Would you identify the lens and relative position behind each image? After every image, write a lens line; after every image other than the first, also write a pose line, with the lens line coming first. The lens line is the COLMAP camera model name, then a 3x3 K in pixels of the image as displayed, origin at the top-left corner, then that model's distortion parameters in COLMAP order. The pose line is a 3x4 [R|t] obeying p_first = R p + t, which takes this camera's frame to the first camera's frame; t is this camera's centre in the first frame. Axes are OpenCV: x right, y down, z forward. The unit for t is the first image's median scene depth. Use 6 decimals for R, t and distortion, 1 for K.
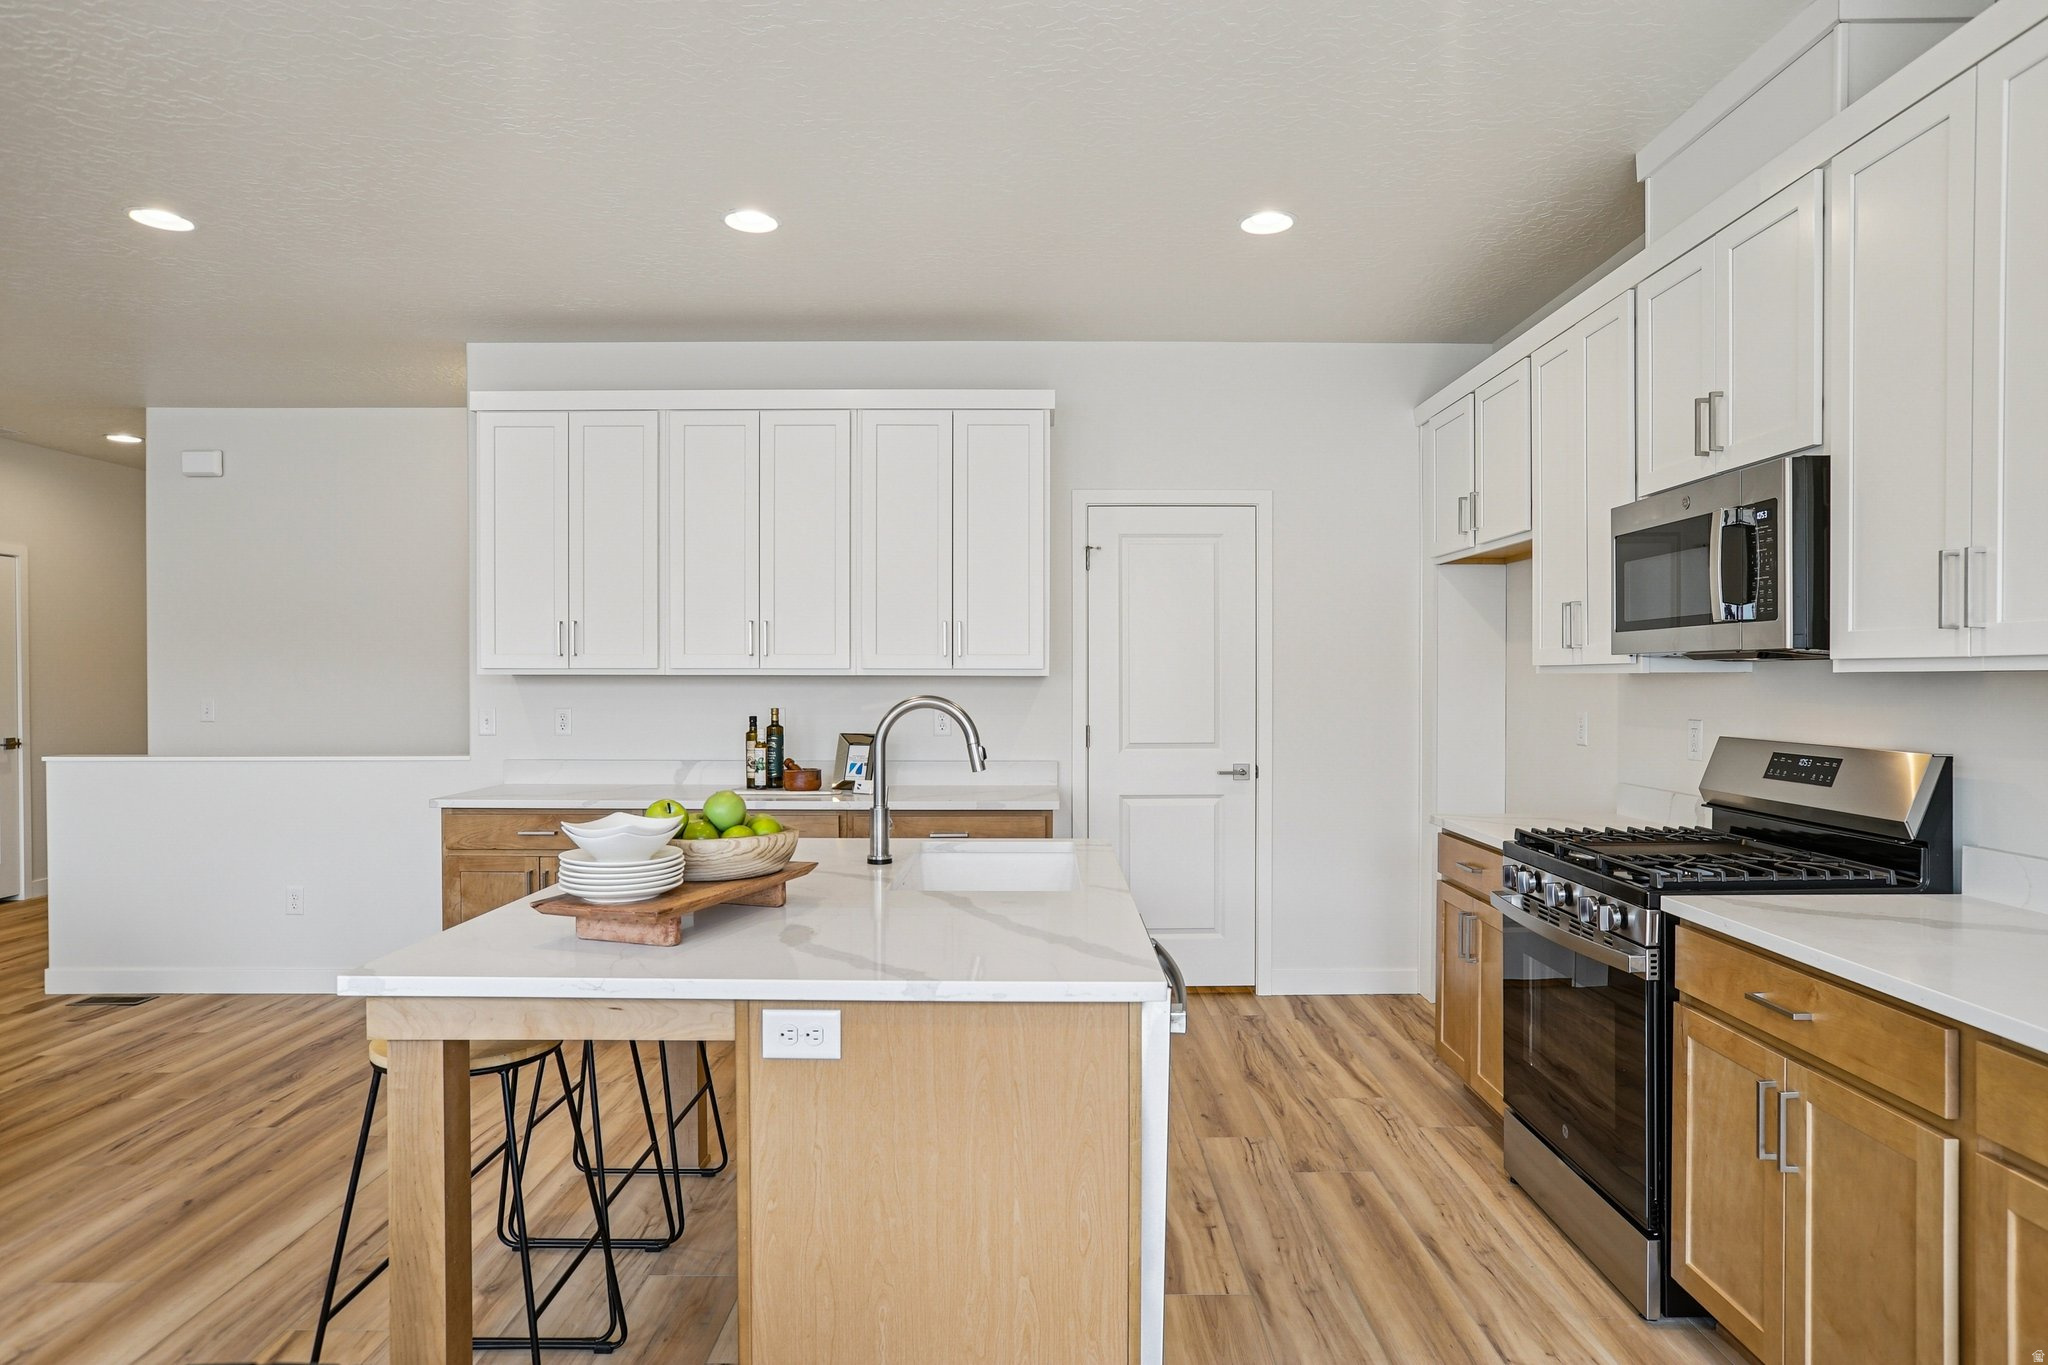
lens RADIAL K [[1180.2, 0, 1033.8], [0, 1180.2, 690.1], [0, 0, 1]] dist [-0.023314, 0.012644]
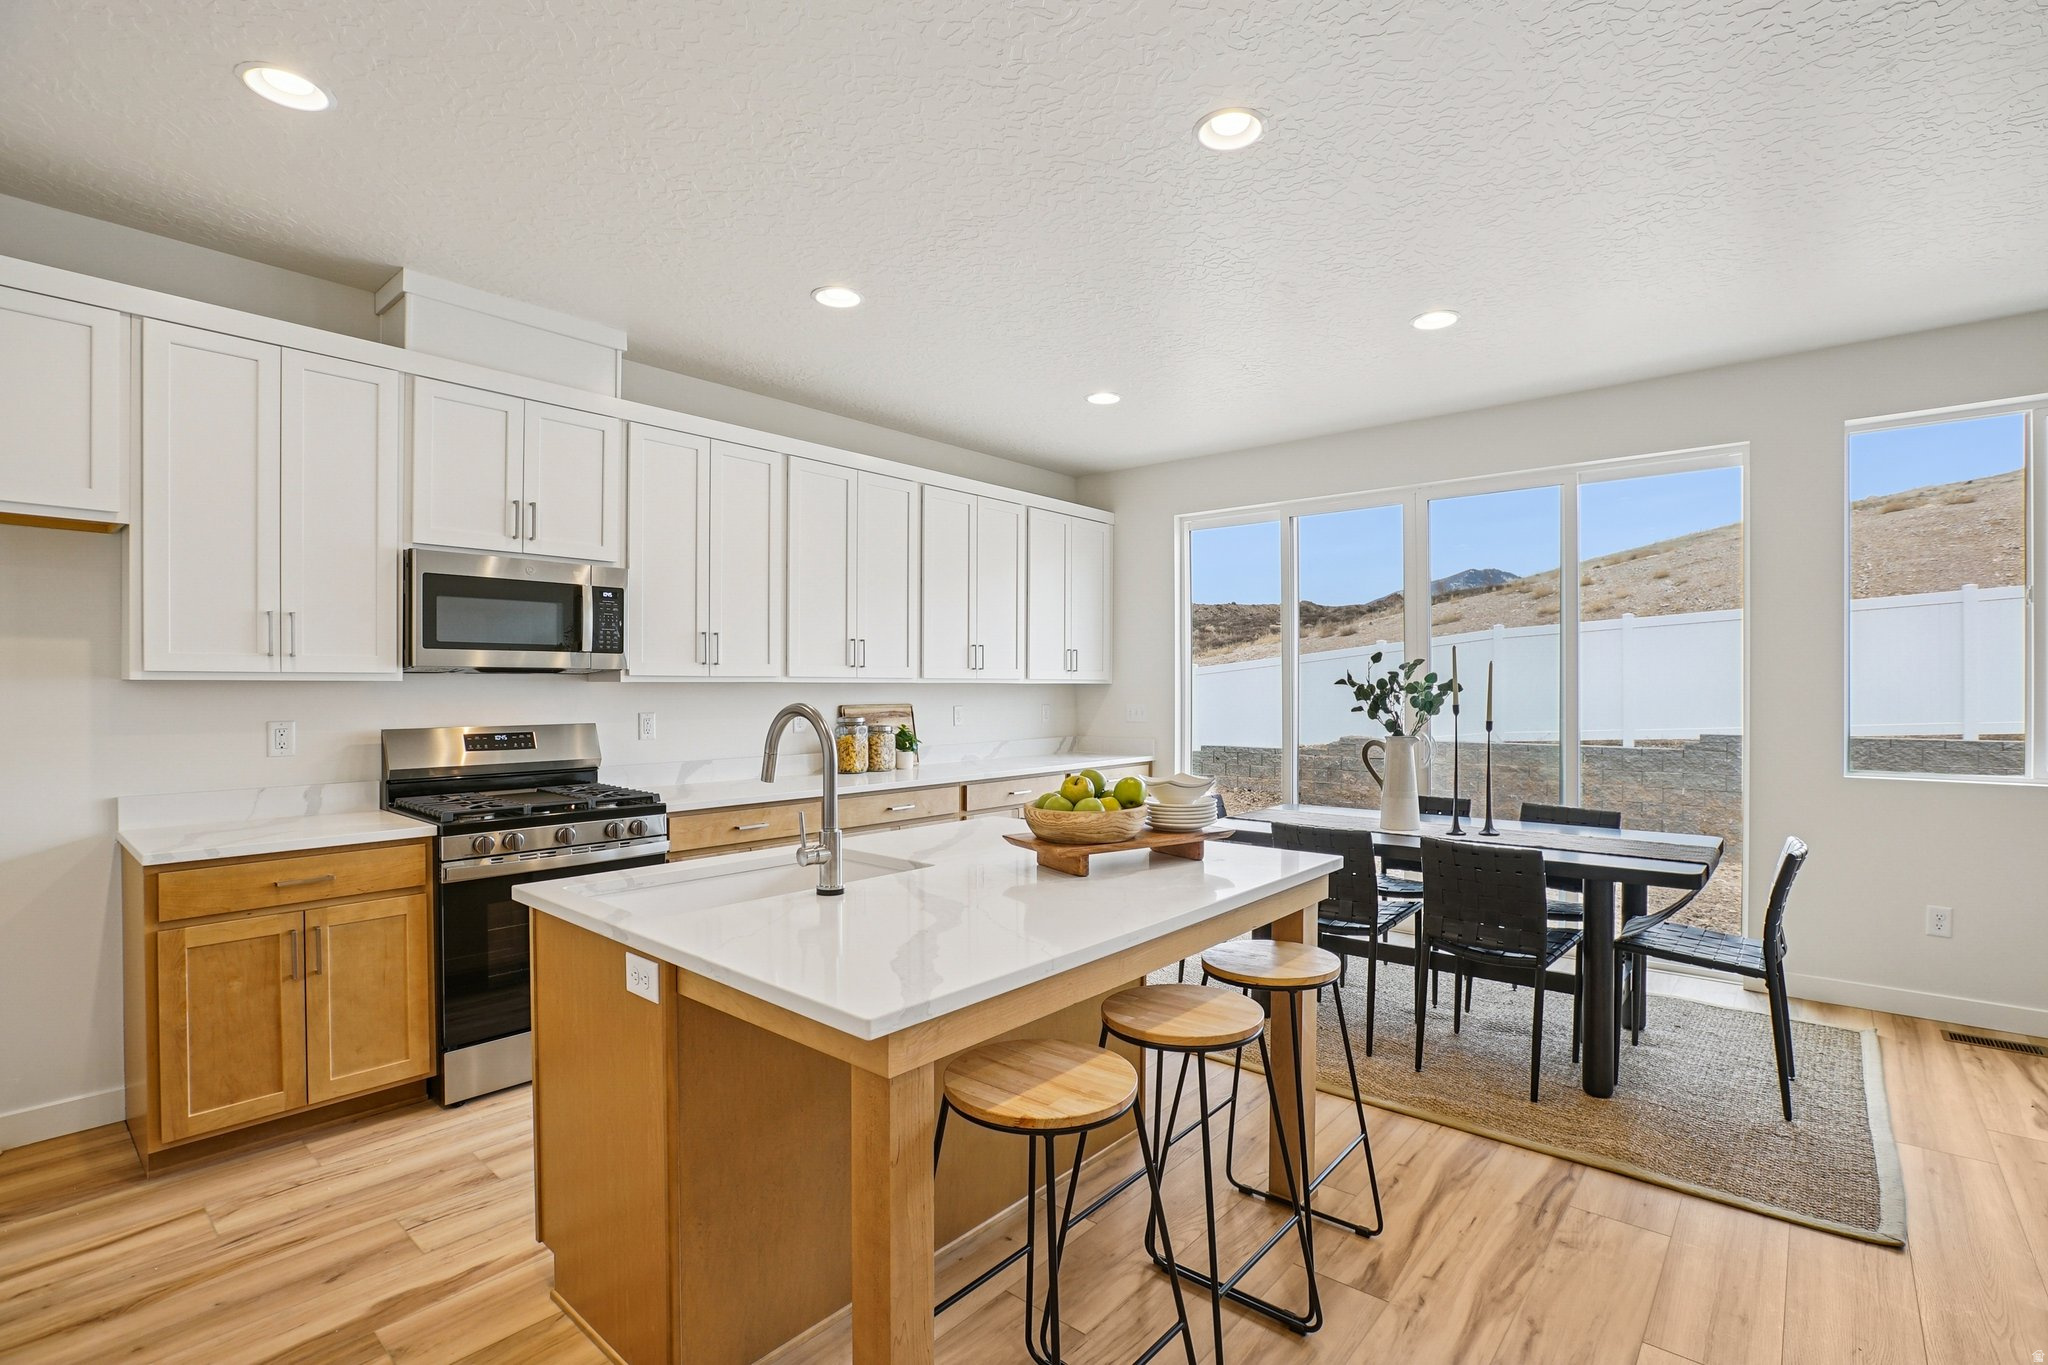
lens RADIAL K [[945.2, 0, 1052.1], [0, 945.2, 685.4], [0, 0, 1]] dist [-0.045473, 0.010680]
pose [[-0.765733, 0.001794, 0.643157, -0.499895], [0.008938, 0.999929, 0.007852, -0.008951], [-0.643097, 0.011761, -0.765694, 1.008126]]
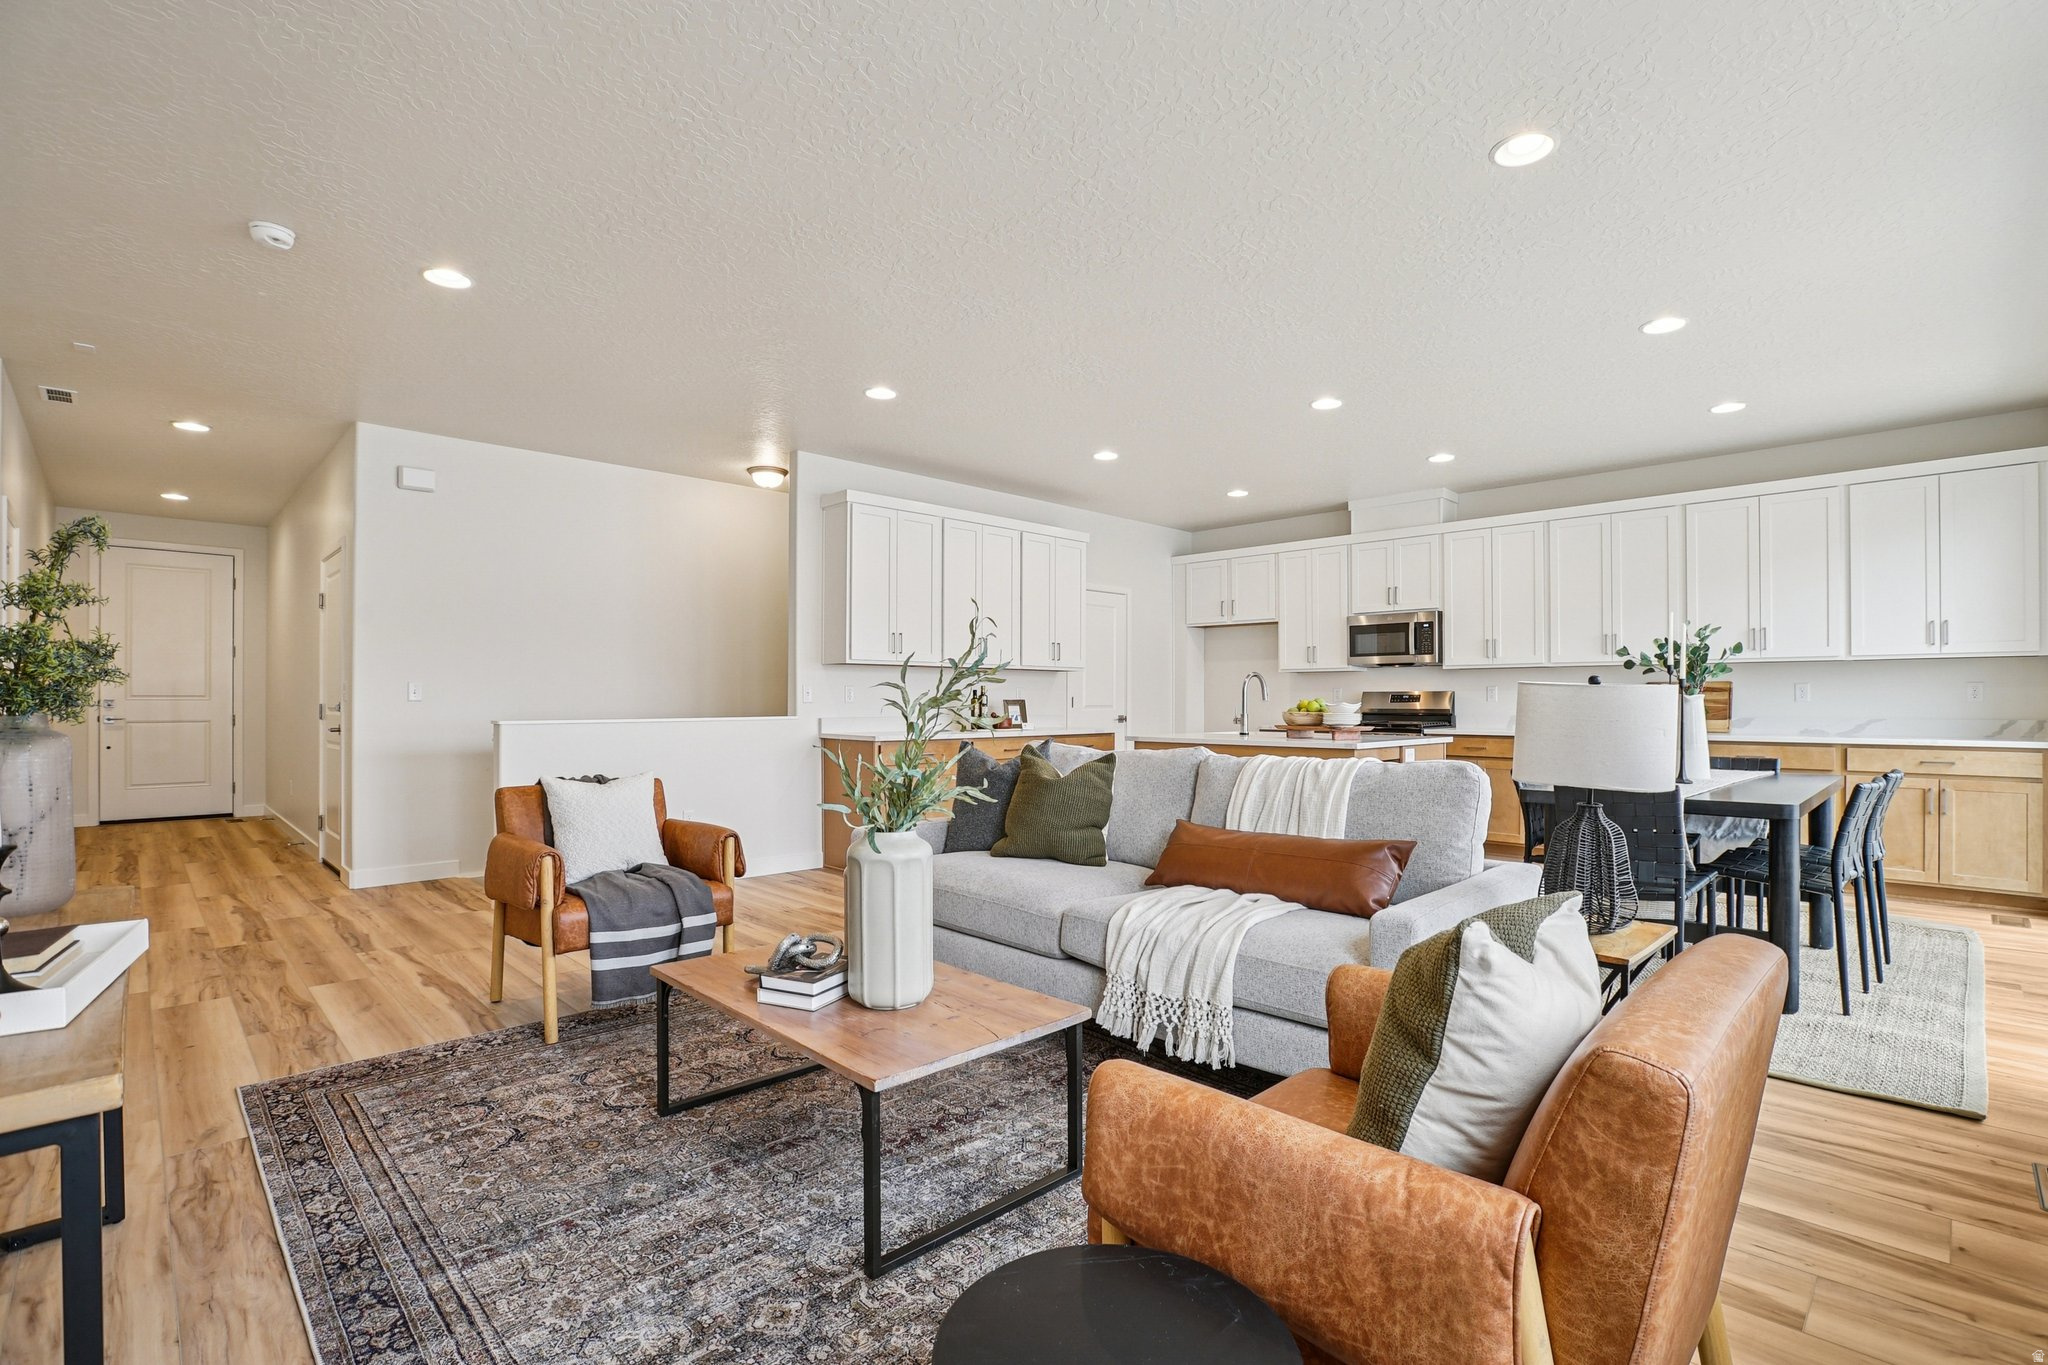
lens RADIAL K [[945.2, 0, 1032.5], [0, 945.2, 690.1], [0, 0, 1]] dist [-0.045473, 0.010680]
pose [[0.714174, 0.007250, 0.699931, -1.385660], [0.007236, 0.999816, -0.017740, 0.056886], [-0.699931, 0.017734, 0.713990, -0.131275]]
